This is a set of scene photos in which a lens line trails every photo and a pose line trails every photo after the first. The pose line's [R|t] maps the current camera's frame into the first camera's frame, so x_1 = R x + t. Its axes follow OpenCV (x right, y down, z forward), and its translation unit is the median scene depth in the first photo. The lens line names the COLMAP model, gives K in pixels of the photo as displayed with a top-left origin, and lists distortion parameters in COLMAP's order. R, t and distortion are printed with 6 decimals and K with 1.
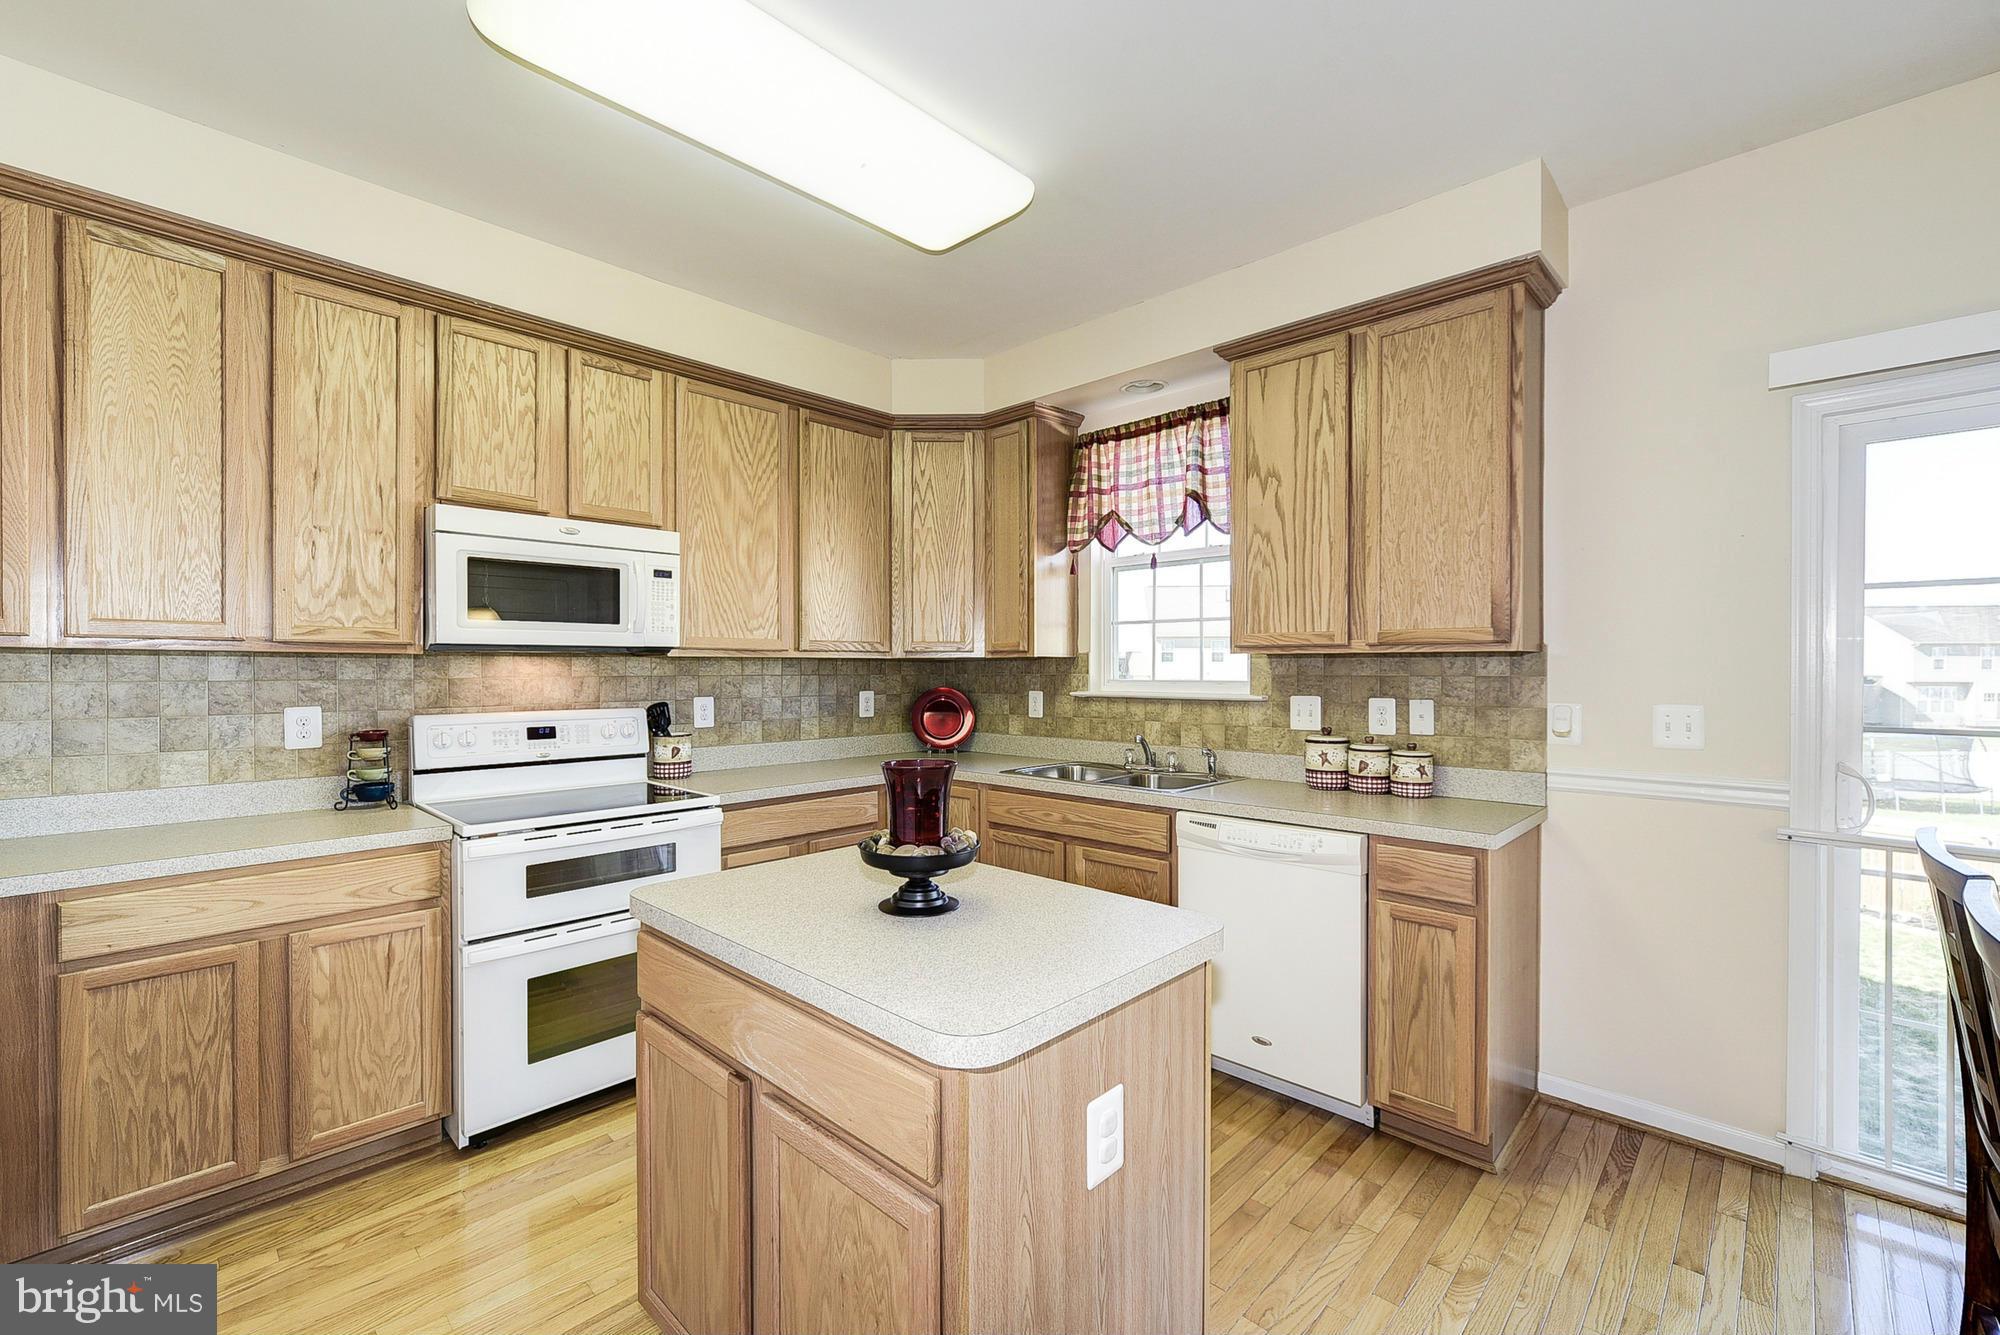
lens RADIAL K [[839.4, 0, 985.9], [0, 839.4, 673.3], [0, 0, 1]] dist [-0.005241, 0.002188]
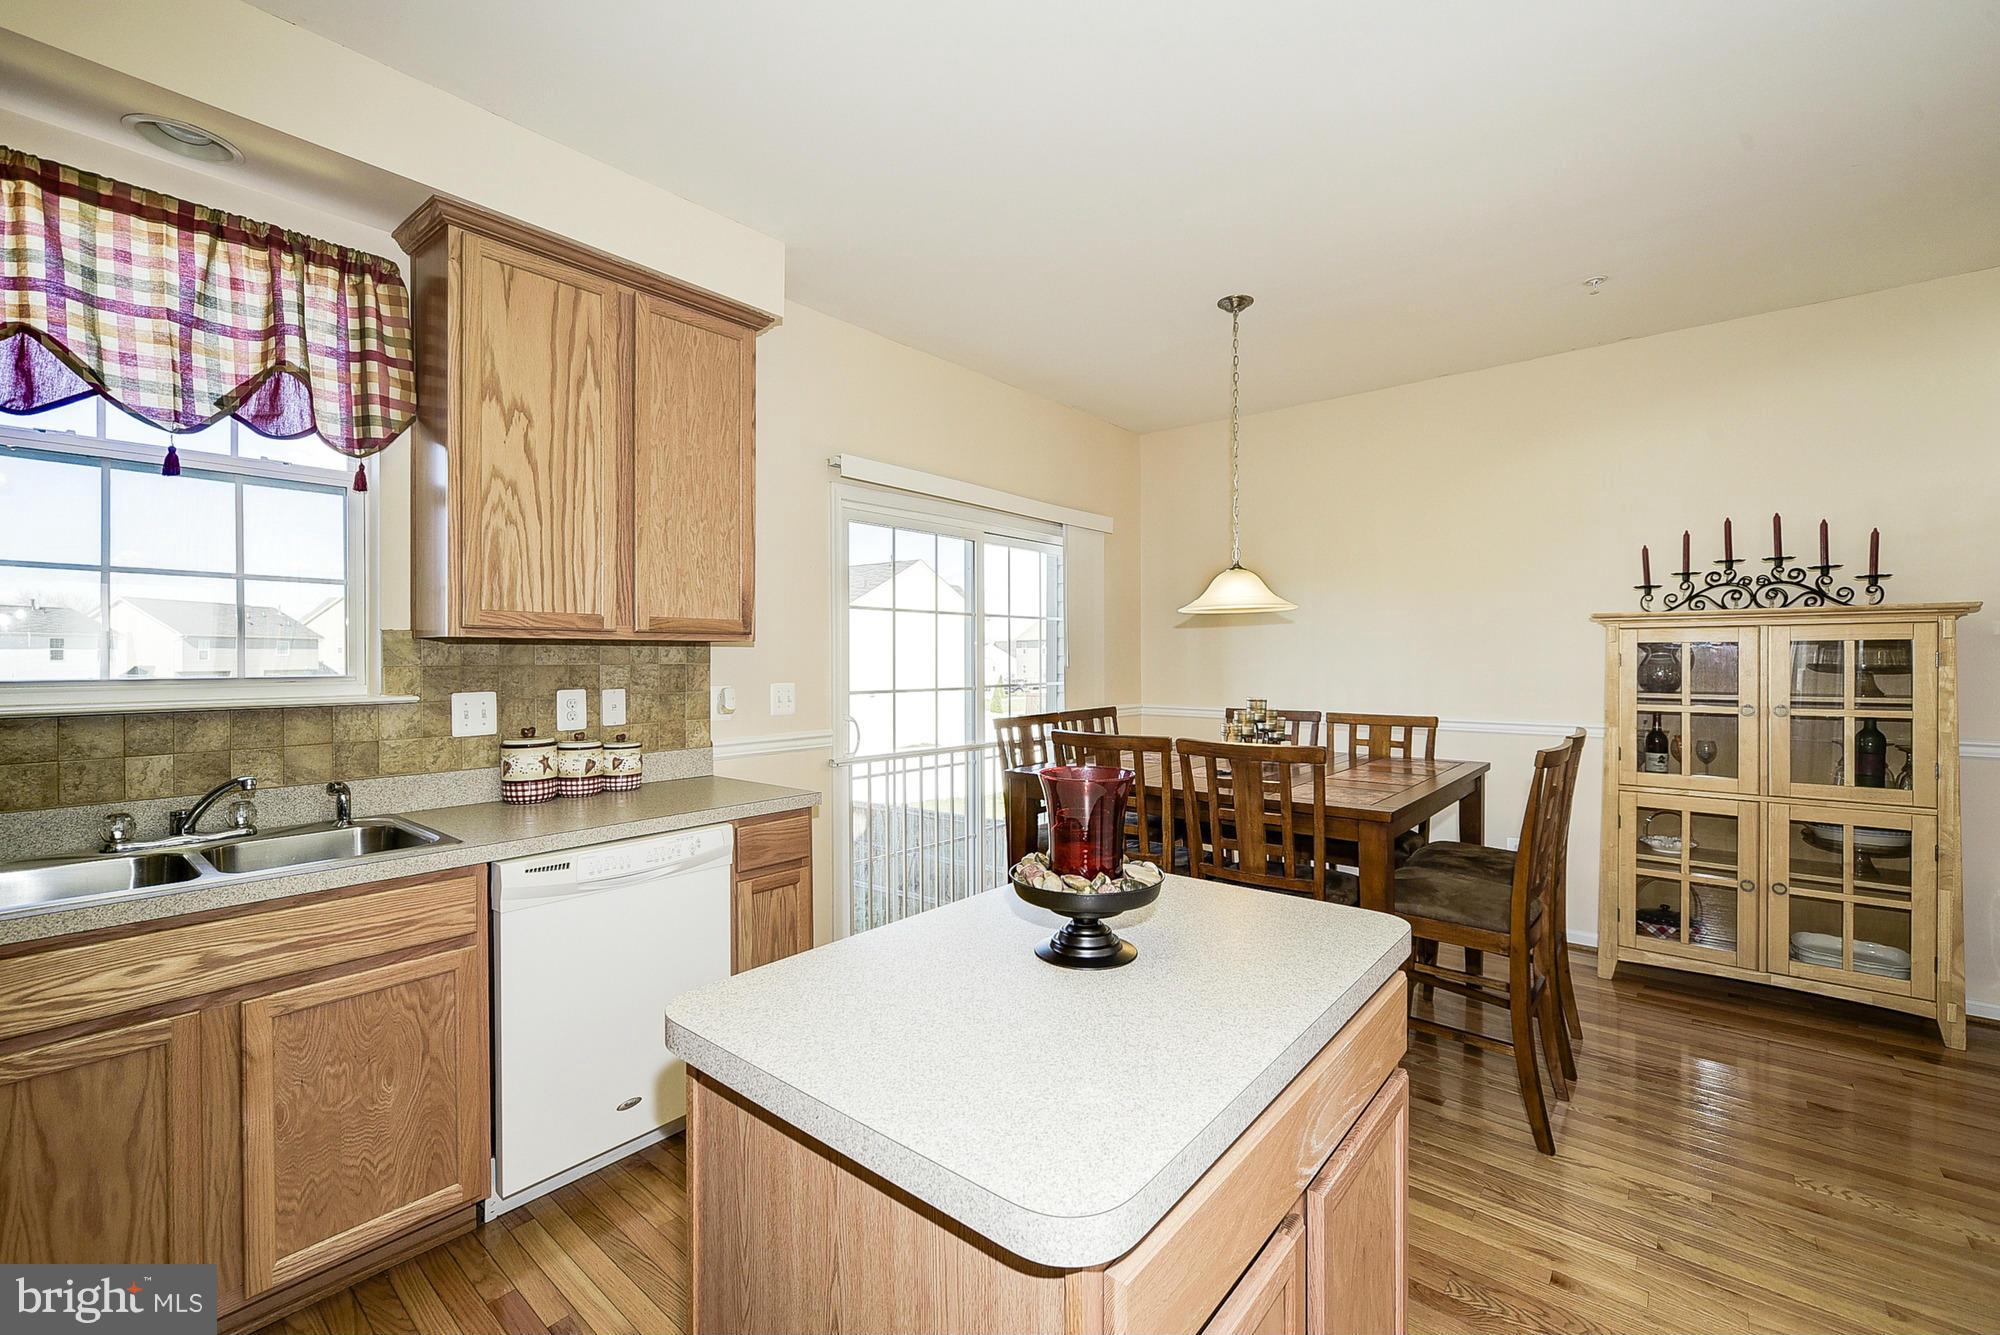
lens RADIAL K [[839.4, 0, 982.9], [0, 839.4, 656.0], [0, 0, 1]] dist [-0.005241, 0.002188]
pose [[-0.059137, -0.002306, 0.998247, -0.494195], [0.003074, 0.999992, 0.002492, -0.007945], [-0.998245, 0.003215, -0.059130, 0.659695]]
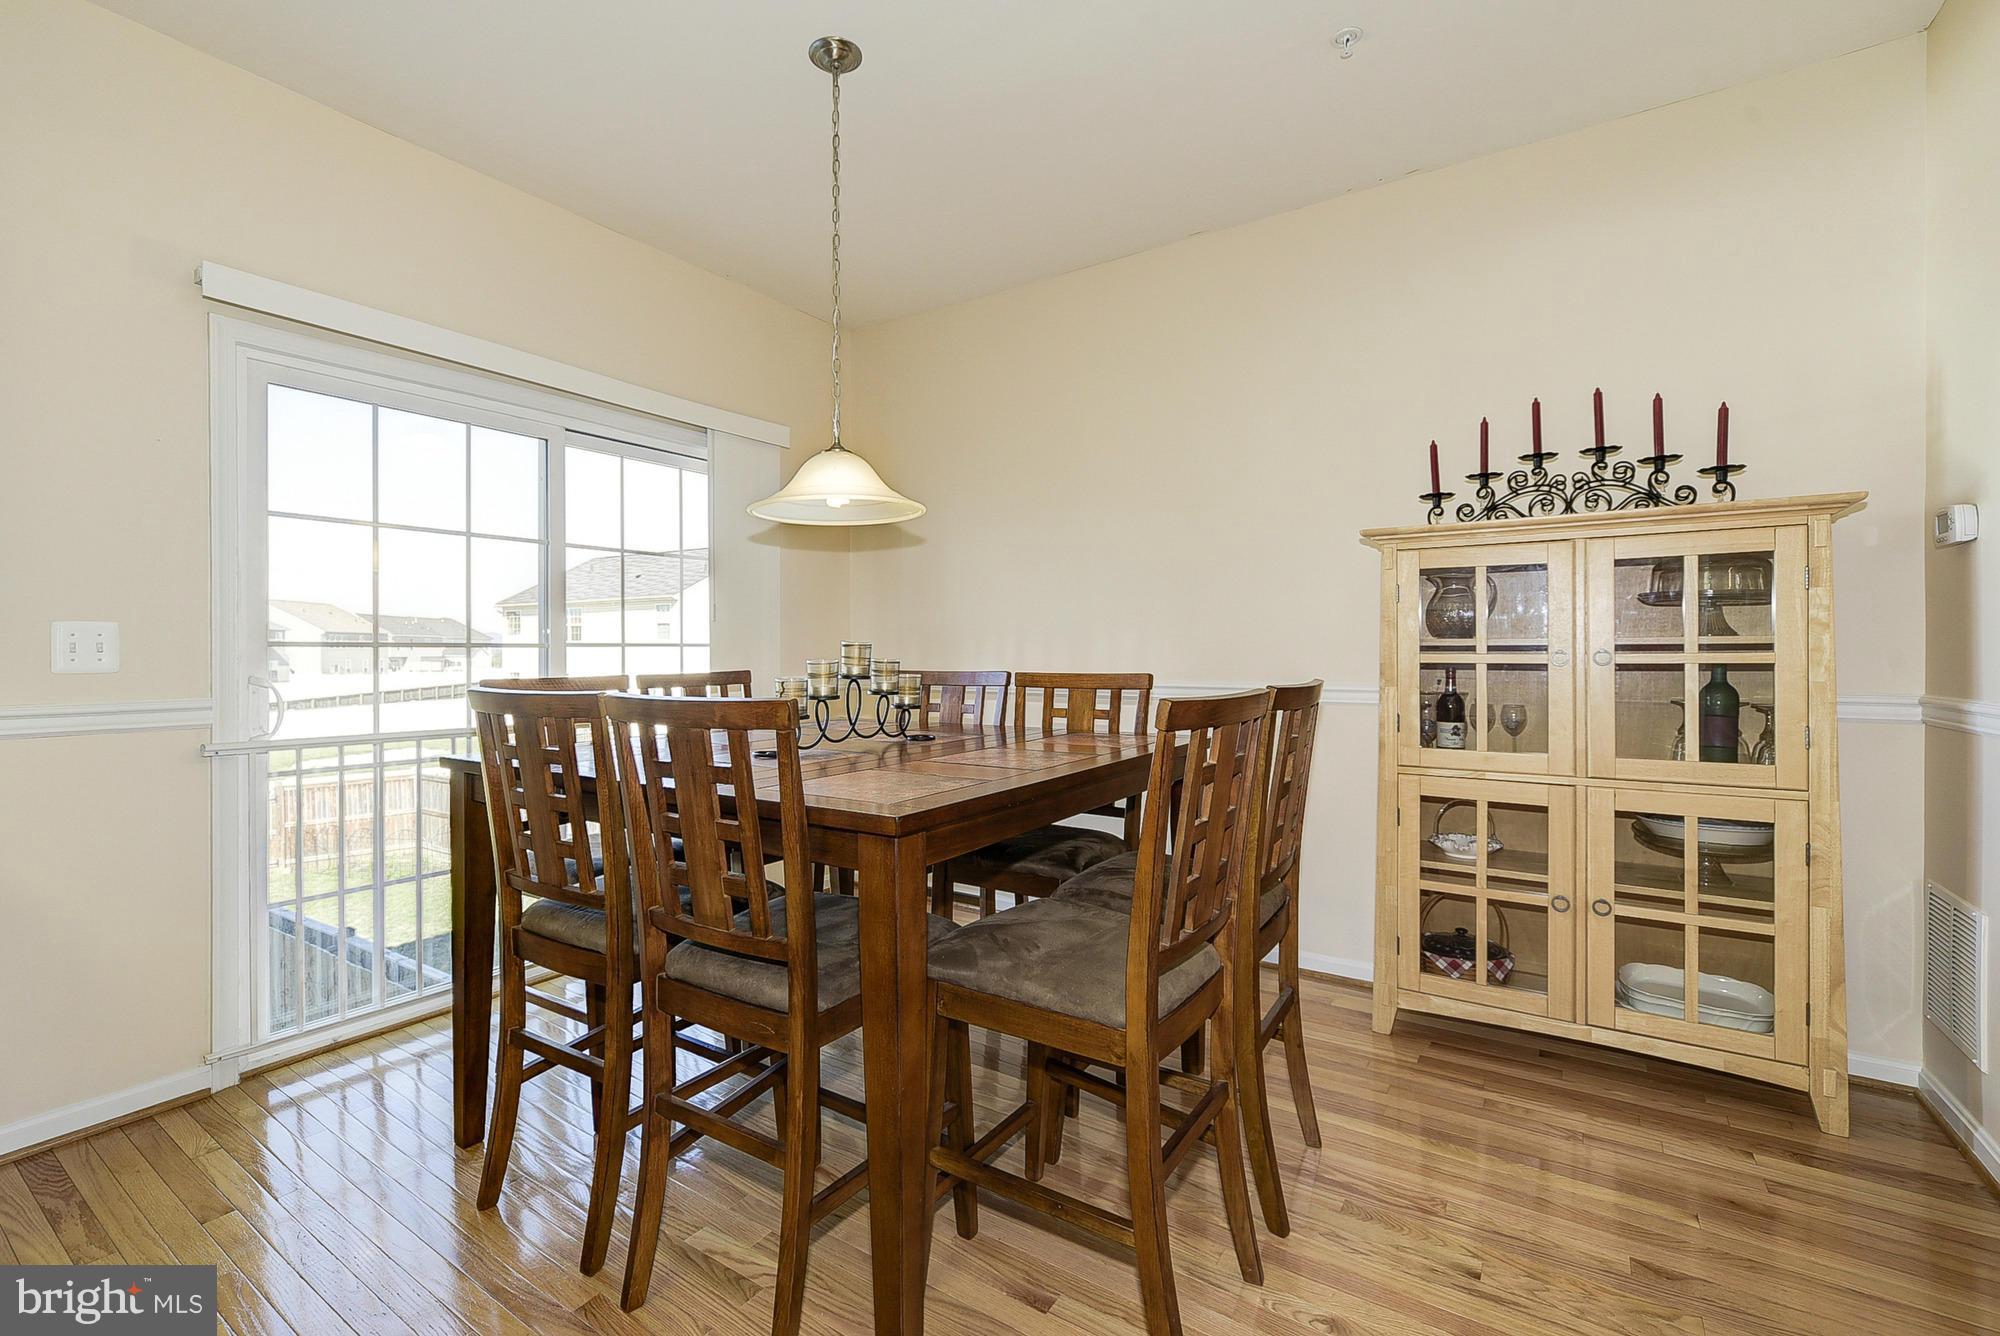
lens RADIAL K [[863.3, 0, 931.8], [0, 863.3, 652.8], [0, 0, 1]] dist [-0.003956, 0.001978]
pose [[-0.135385, -0.002755, 0.990789, -0.135407], [0.009079, 0.999951, 0.004021, 0.064407], [-0.990751, 0.009540, -0.135353, 0.234827]]
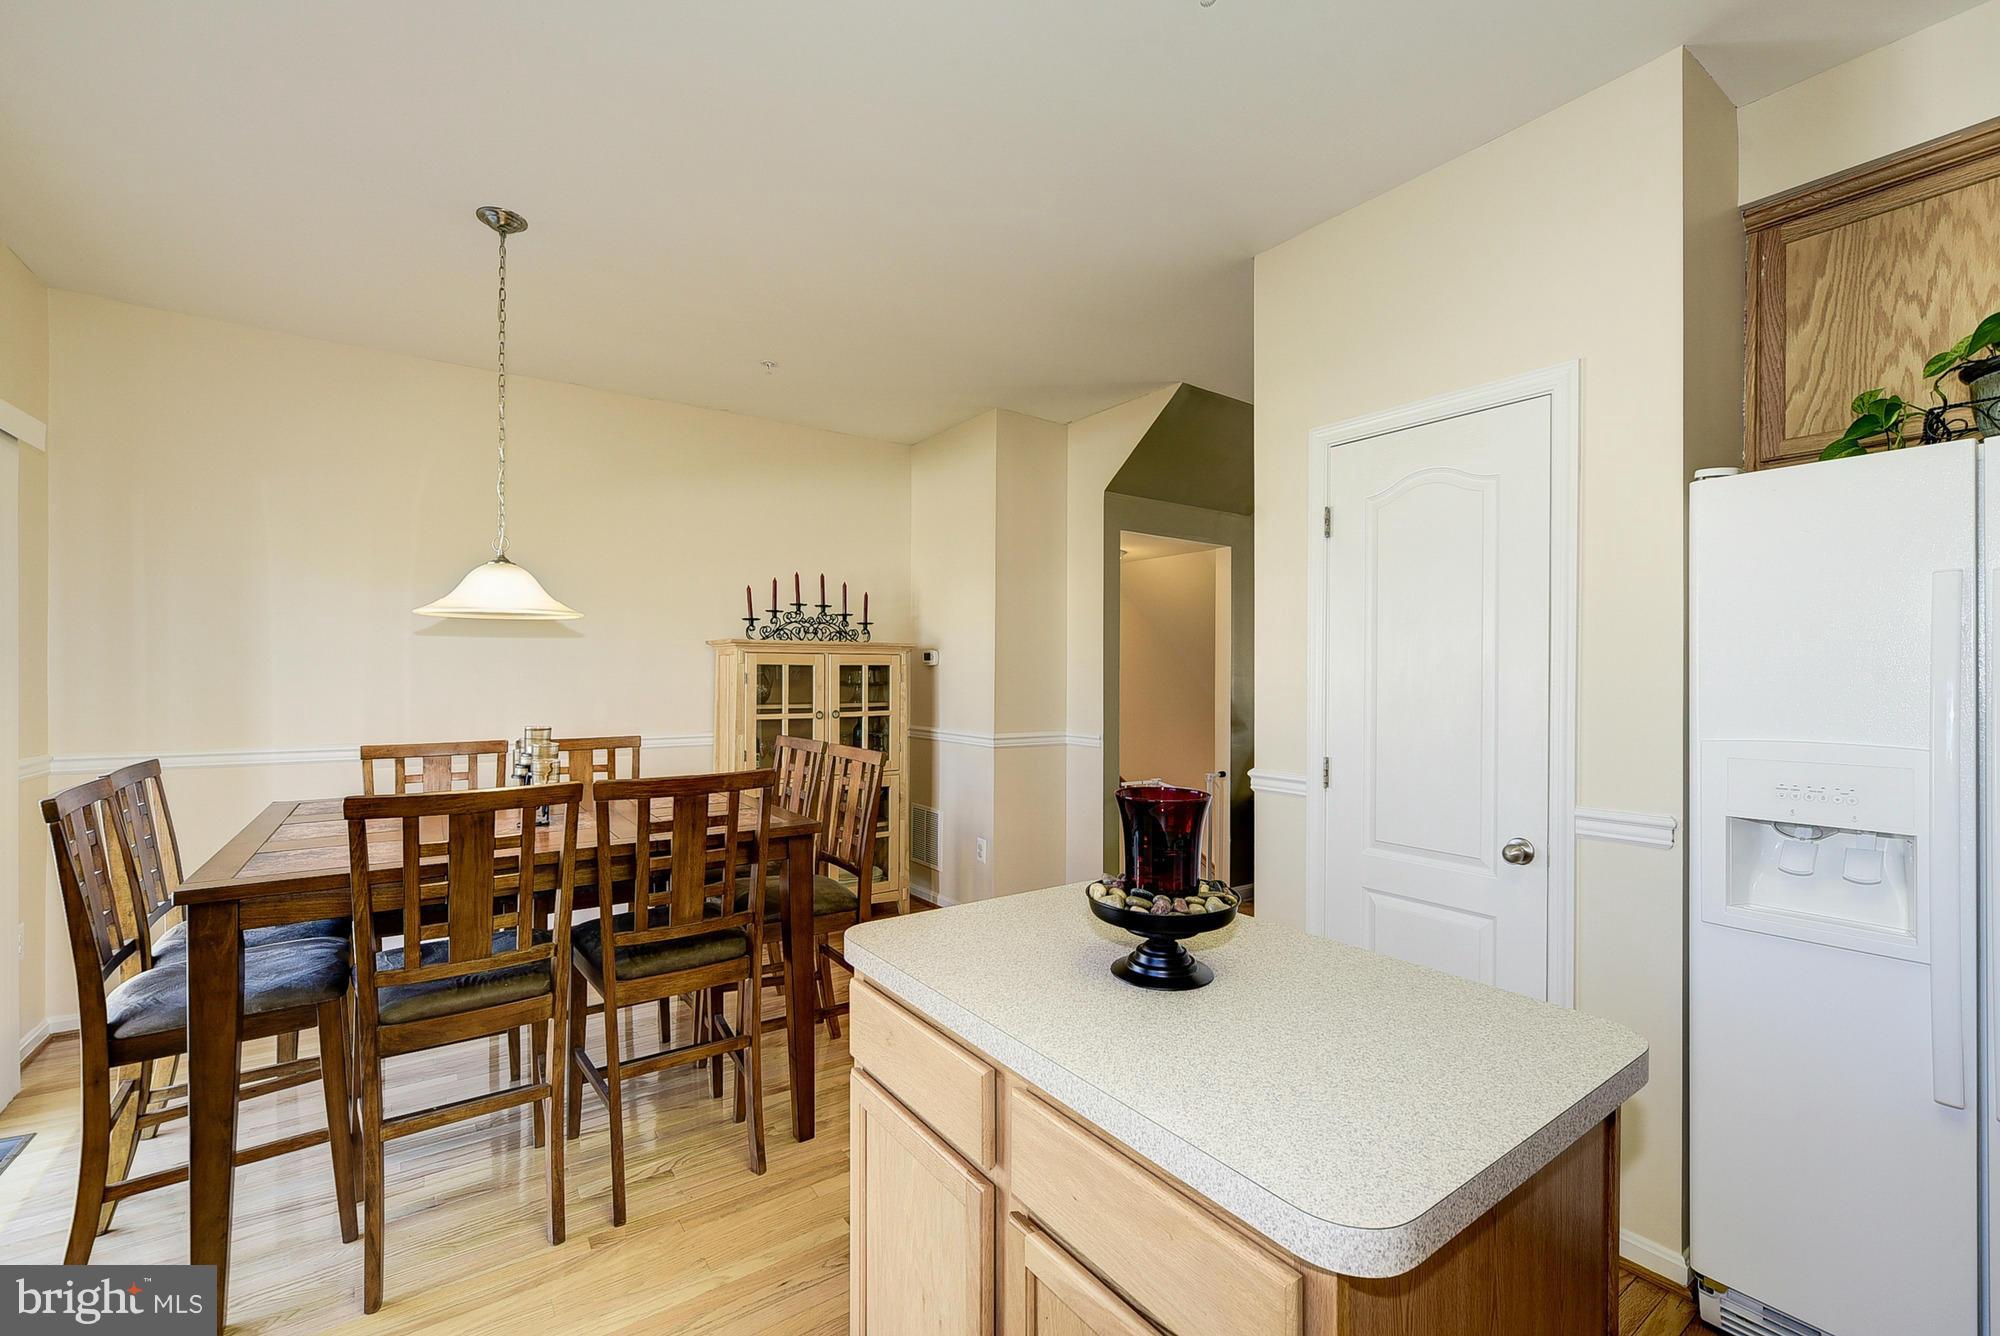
lens RADIAL K [[839.4, 0, 1009.9], [0, 839.4, 671.8], [0, 0, 1]] dist [-0.005241, 0.002188]
pose [[-0.979164, -0.000571, 0.203069, -0.042007], [-0.001305, 0.999993, -0.003481, -0.003628], [-0.203065, -0.003673, -0.979158, 1.038832]]
